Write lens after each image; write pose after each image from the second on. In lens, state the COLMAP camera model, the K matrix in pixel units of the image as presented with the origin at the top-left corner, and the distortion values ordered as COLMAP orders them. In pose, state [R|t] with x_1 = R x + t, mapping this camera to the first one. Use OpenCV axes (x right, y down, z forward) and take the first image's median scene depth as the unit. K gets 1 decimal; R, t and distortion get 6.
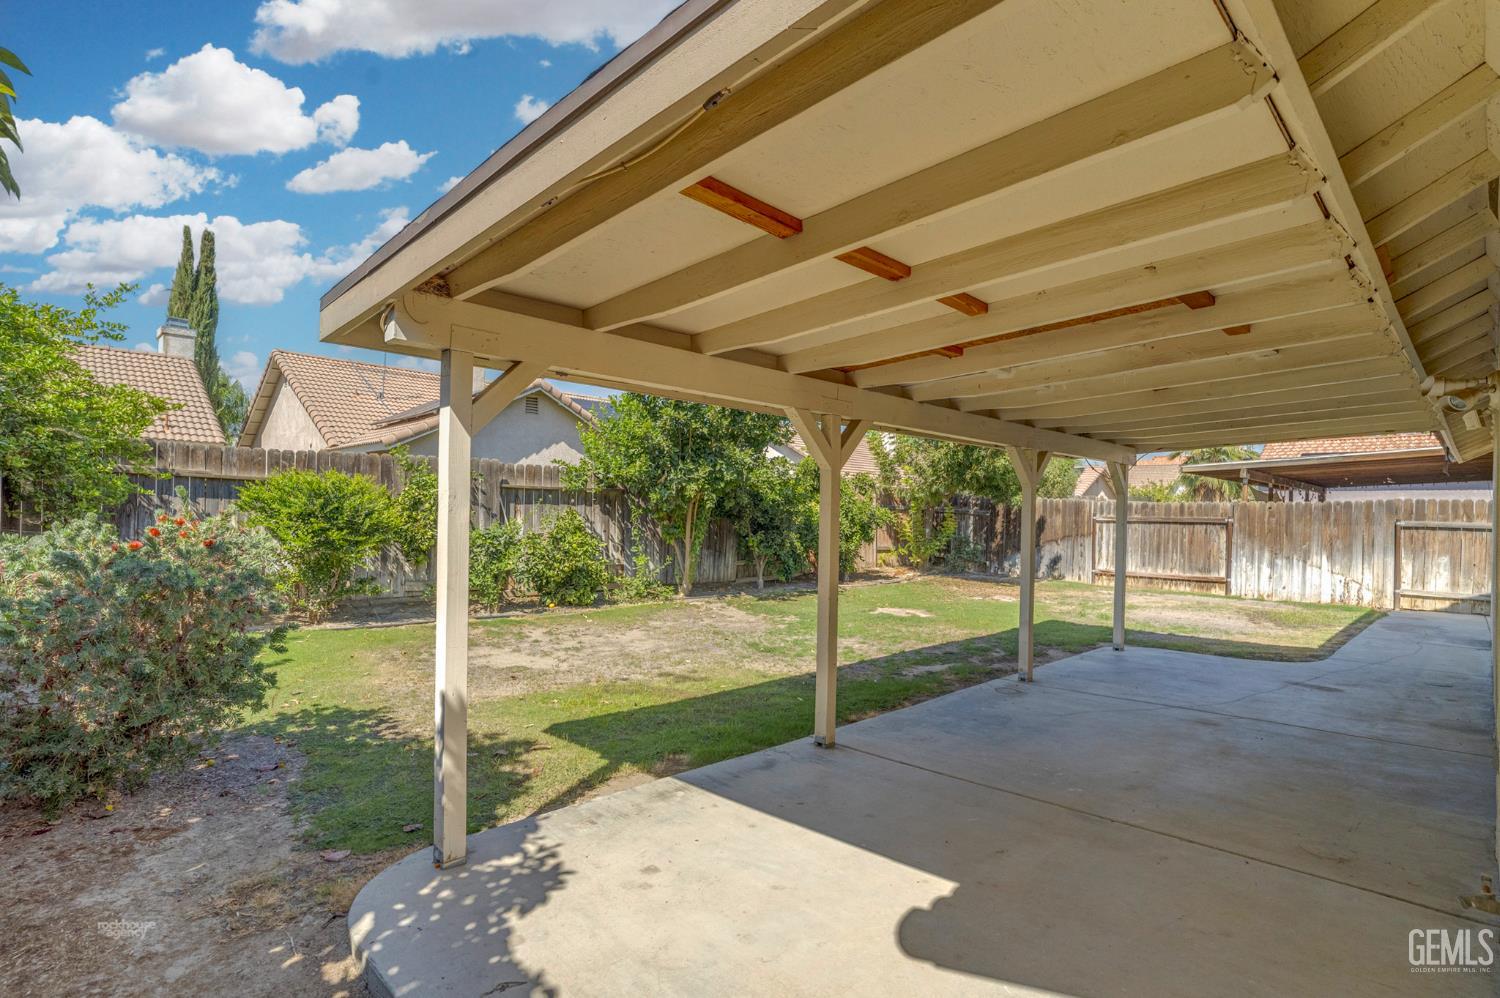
lens RADIAL K [[708.7, 0, 750.9], [0, 708.7, 494.4], [0, 0, 1]] dist [-0.012464, -0.000184]
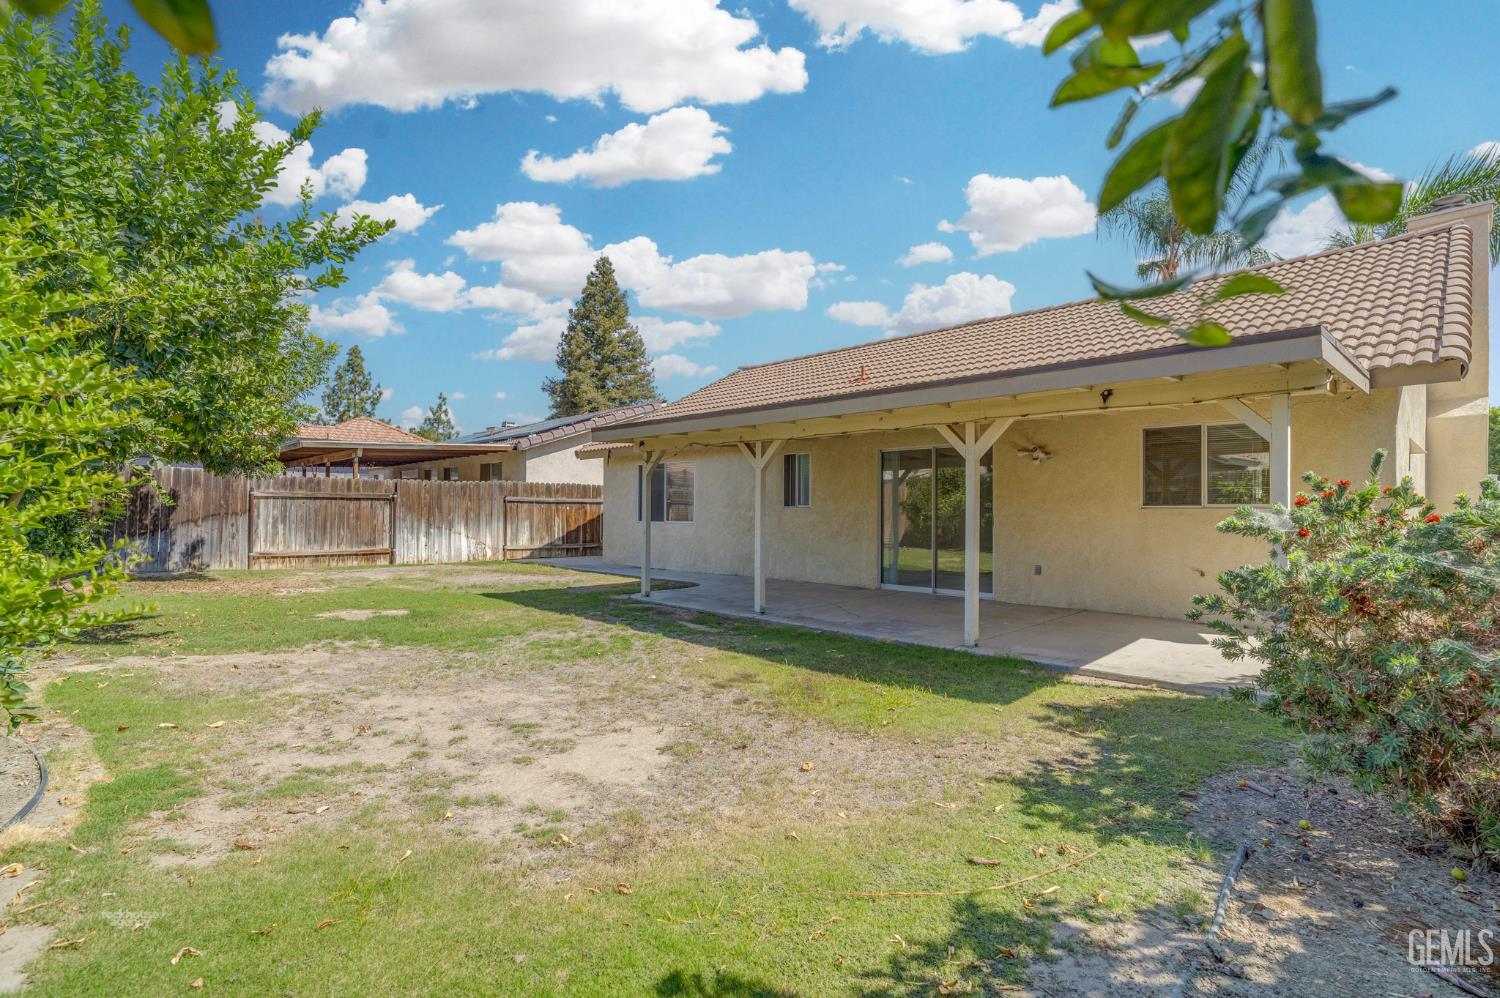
lens RADIAL K [[708.7, 0, 750.9], [0, 708.7, 494.4], [0, 0, 1]] dist [-0.012464, -0.000184]
pose [[0.031011, 0.004323, 0.999510, -0.413792], [-0.036705, 0.999321, -0.003183, 0.018012], [-0.998845, -0.036588, 0.031149, 0.427207]]
